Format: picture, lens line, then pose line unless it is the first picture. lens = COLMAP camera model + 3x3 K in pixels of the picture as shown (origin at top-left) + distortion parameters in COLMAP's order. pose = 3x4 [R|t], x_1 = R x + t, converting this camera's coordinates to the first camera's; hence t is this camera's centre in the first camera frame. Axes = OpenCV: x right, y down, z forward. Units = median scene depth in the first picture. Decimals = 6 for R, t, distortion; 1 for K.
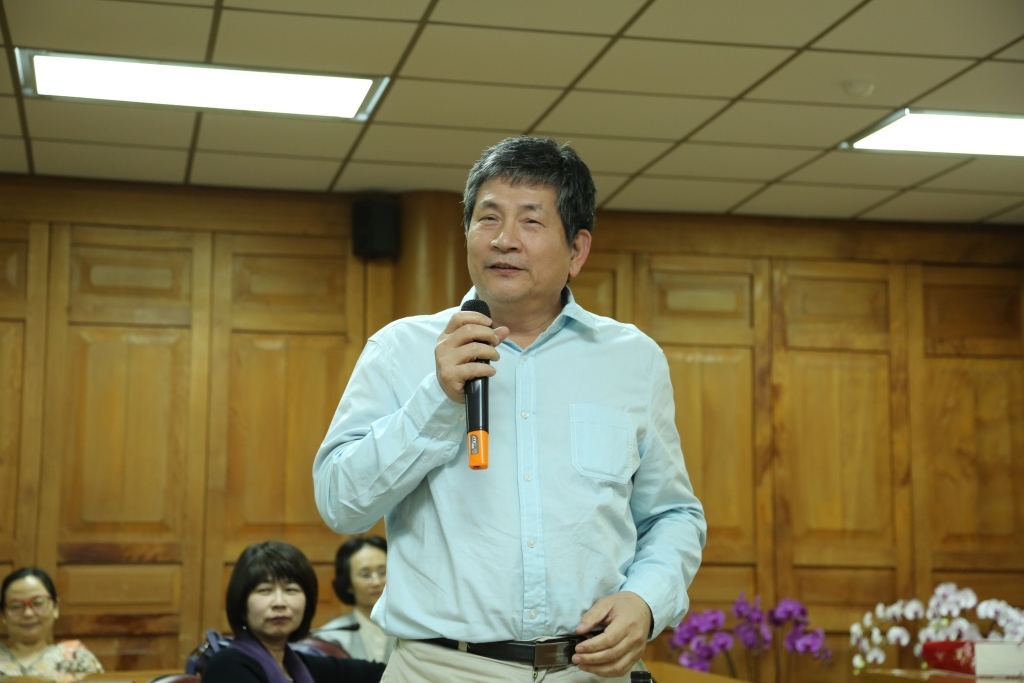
lens RADIAL K [[1757.7, 0, 510.7], [0, 1757.7, 346.4], [0, 0, 1]] dist [0.284752, 0.085478]
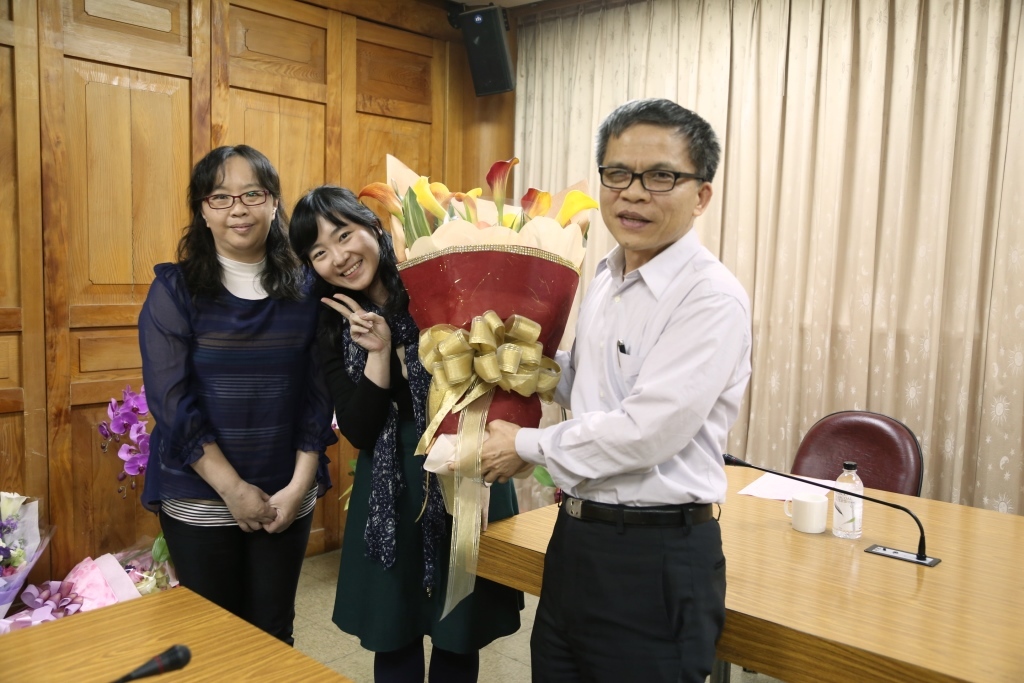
lens RADIAL K [[892.9, 0, 507.5], [0, 892.9, 344.1], [0, 0, 1]] dist [-0.036291, 0.075711]
pose [[0.819036, -0.036426, 0.572585, 0.008490], [-0.090261, 0.977375, 0.191288, 0.029822], [-0.566598, -0.208354, 0.797217, 0.523968]]
